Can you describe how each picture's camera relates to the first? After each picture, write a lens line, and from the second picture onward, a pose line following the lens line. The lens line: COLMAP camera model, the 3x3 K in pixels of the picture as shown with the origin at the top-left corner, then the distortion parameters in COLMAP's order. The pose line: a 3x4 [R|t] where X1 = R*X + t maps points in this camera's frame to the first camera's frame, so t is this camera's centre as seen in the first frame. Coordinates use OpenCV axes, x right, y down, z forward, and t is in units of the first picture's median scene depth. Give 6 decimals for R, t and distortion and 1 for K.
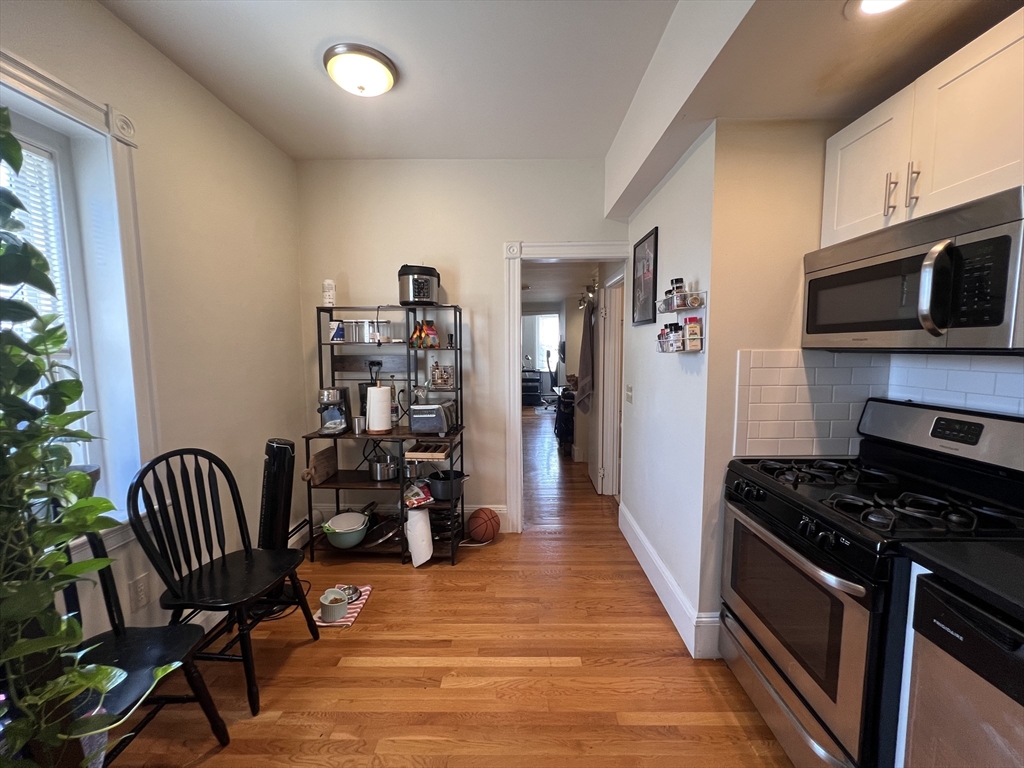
lens RADIAL K [[410.2, 0, 512.9], [0, 410.2, 387.2], [0, 0, 1]] dist [-0.000592, 0.000177]
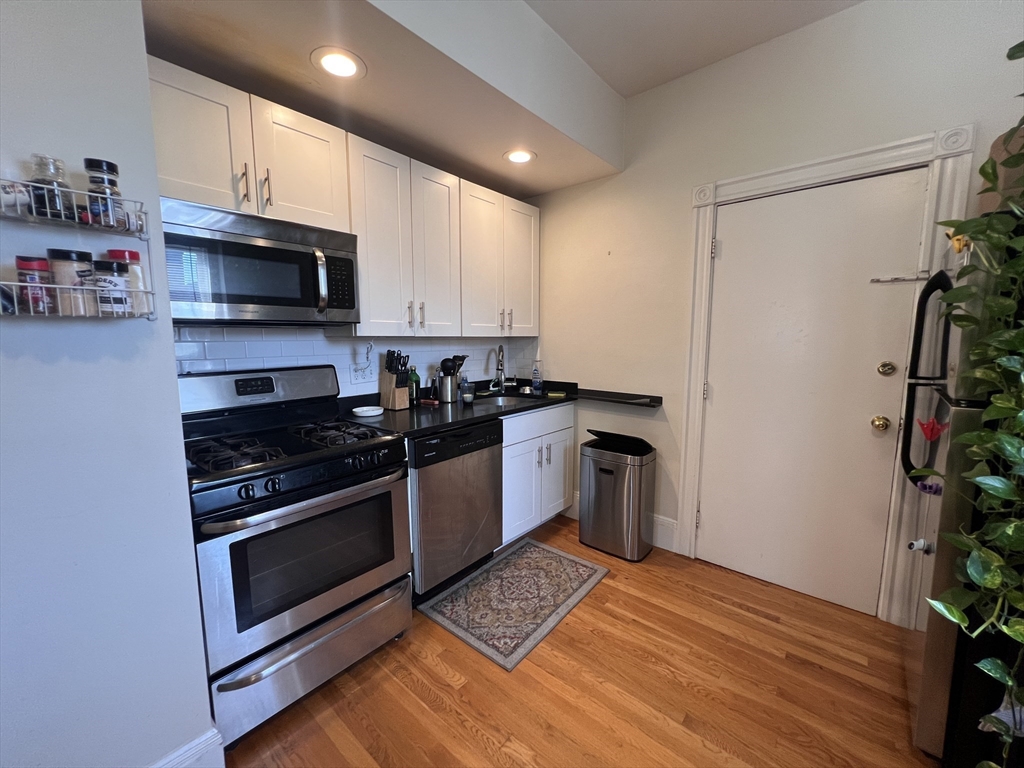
lens RADIAL K [[410.2, 0, 509.2], [0, 410.2, 384.0], [0, 0, 1]] dist [-0.000592, 0.000177]
pose [[-0.771077, -0.063873, 0.633530, -0.366541], [0.069667, 0.980520, 0.183649, -0.080976], [-0.632919, 0.185744, -0.751607, 1.423622]]
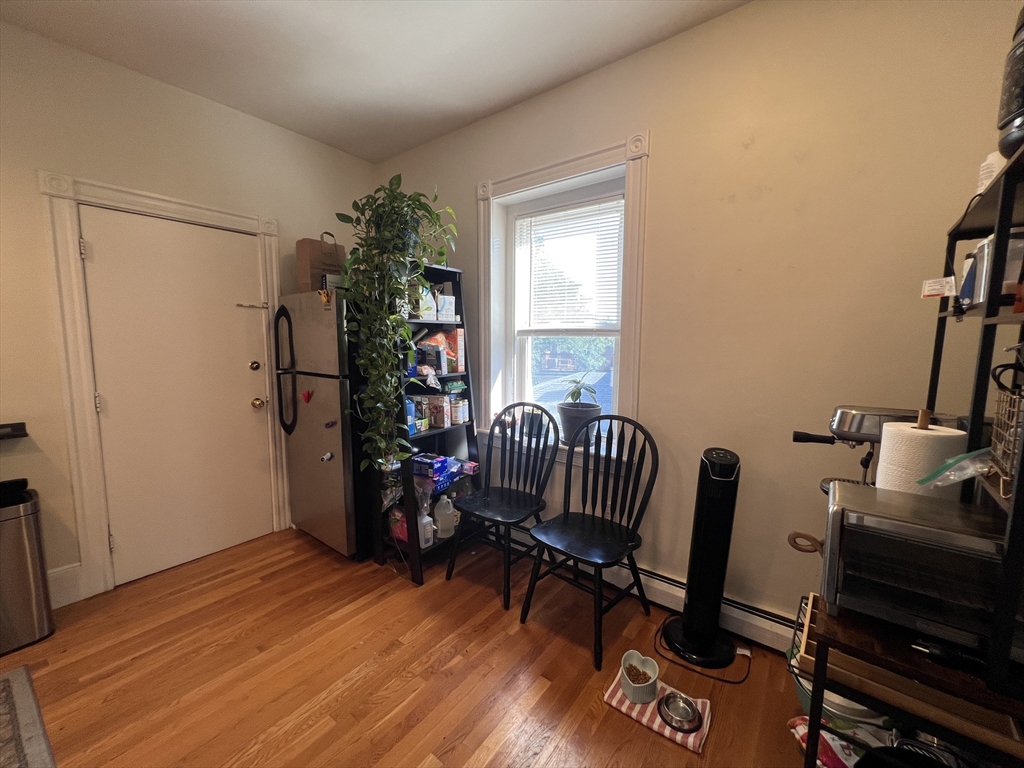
lens RADIAL K [[410.2, 0, 513.9], [0, 410.2, 383.8], [0, 0, 1]] dist [-0.000592, 0.000177]
pose [[-0.595749, 0.092735, -0.797799, 0.355917], [-0.074408, 0.982668, 0.169788, -0.140357], [0.799717, 0.160513, -0.578523, 1.780797]]
